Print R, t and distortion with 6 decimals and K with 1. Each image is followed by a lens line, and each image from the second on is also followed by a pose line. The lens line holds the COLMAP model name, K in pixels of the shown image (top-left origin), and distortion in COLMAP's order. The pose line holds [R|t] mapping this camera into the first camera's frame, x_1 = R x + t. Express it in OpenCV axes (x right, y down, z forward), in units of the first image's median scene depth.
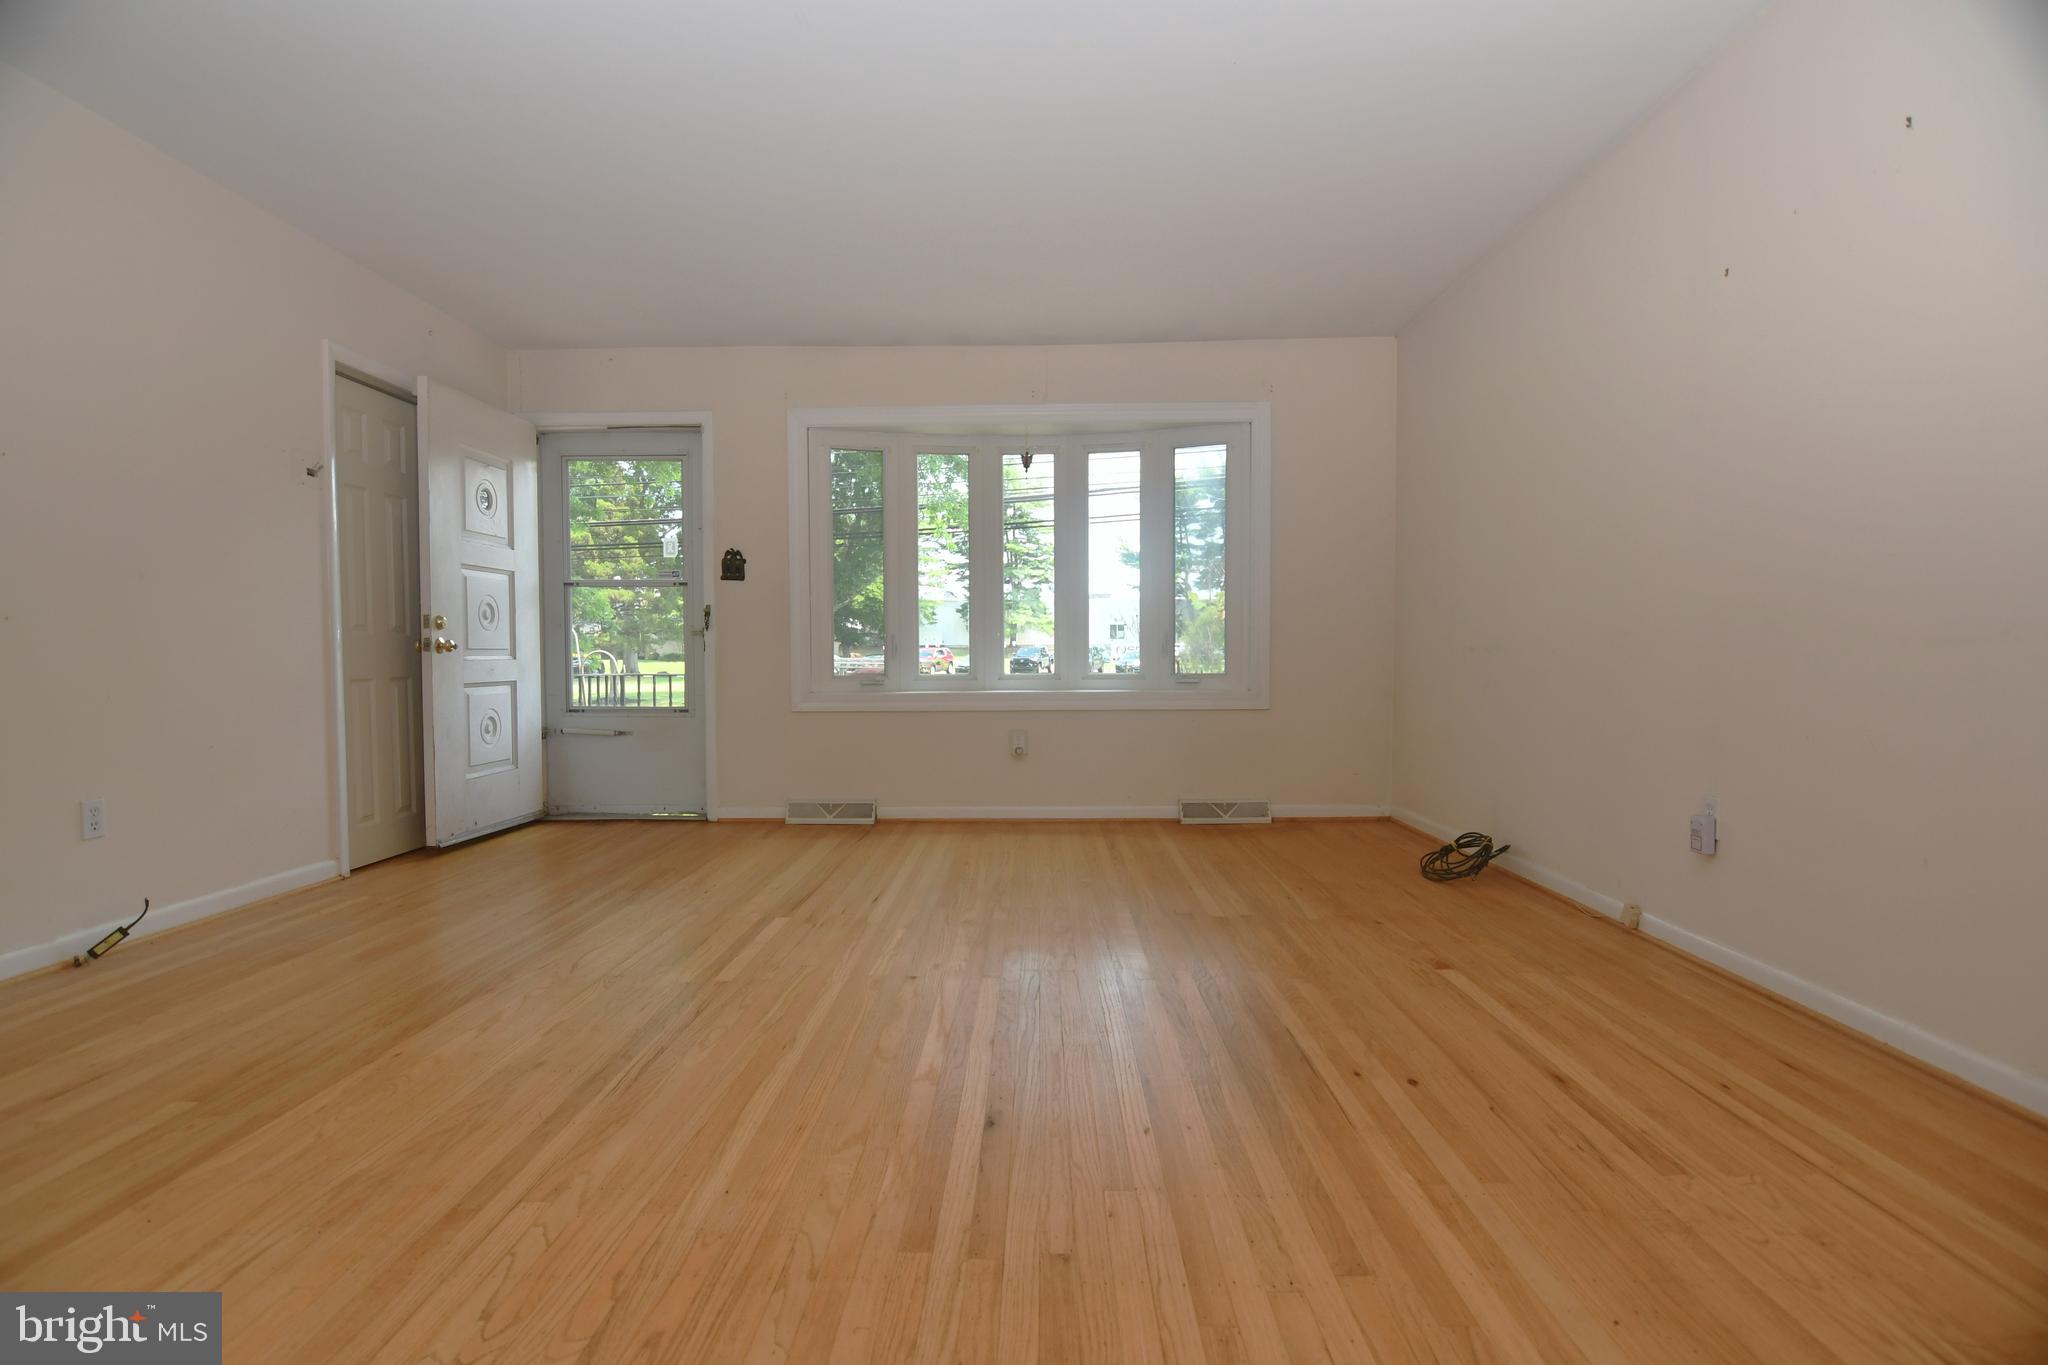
lens RADIAL K [[983.8, 0, 1025.1], [0, 983.8, 688.9], [0, 0, 1]] dist [-0.018914, 0.000078]
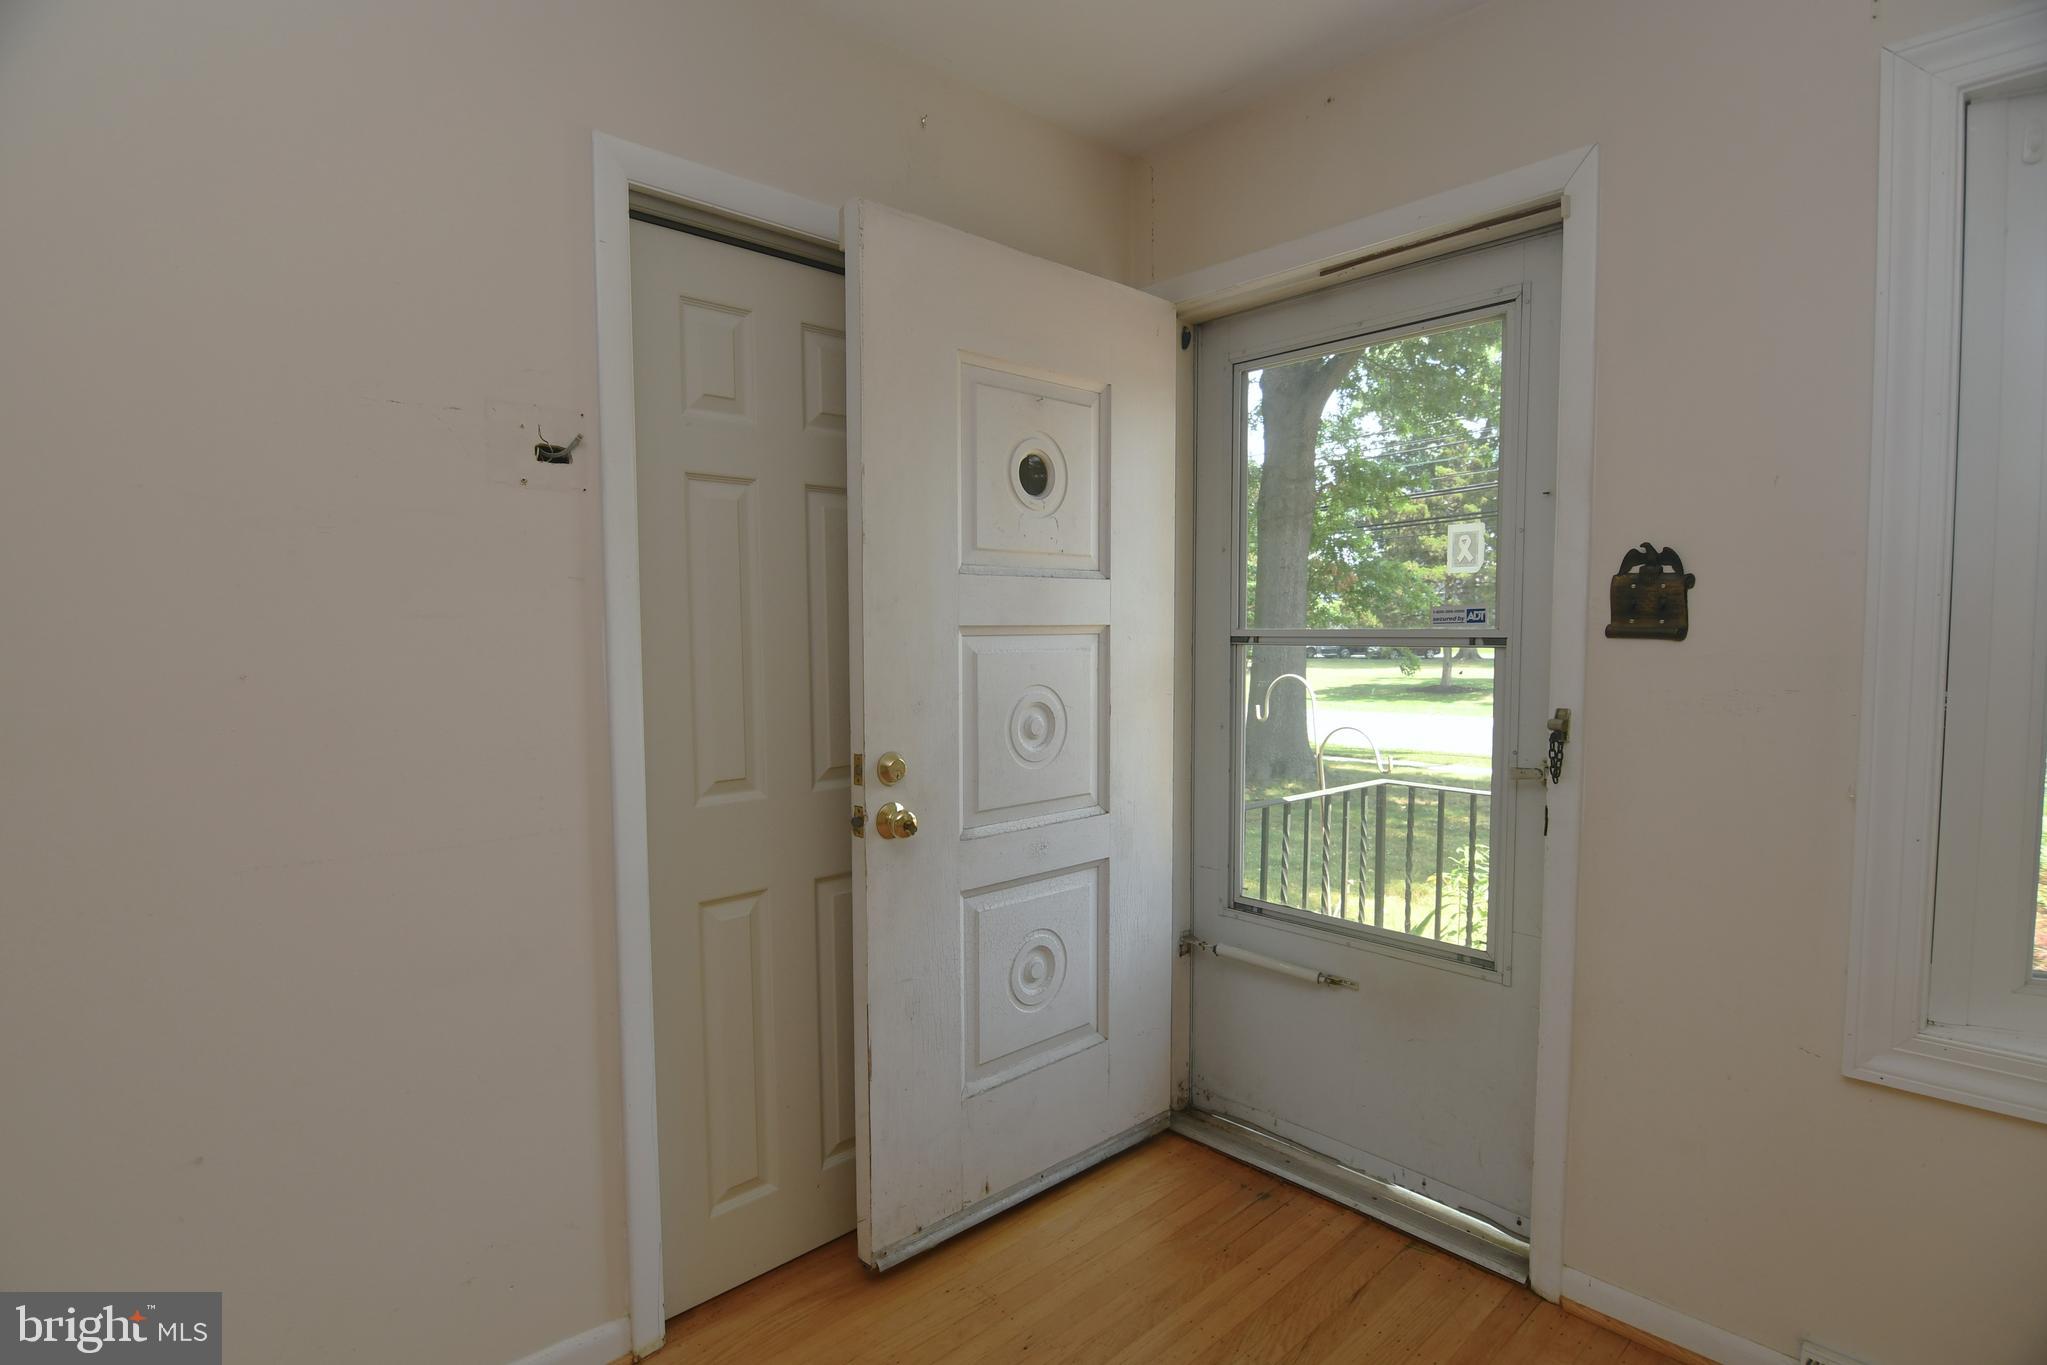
lens RADIAL K [[983.3, 0, 1016.2], [0, 983.3, 688.9], [0, 0, 1]] dist [-0.018914, 0.000078]
pose [[0.681649, 0.046868, -0.730177, -0.211296], [-0.024291, 0.998846, 0.041437, -0.108105], [0.731276, -0.010508, 0.682000, 0.649660]]
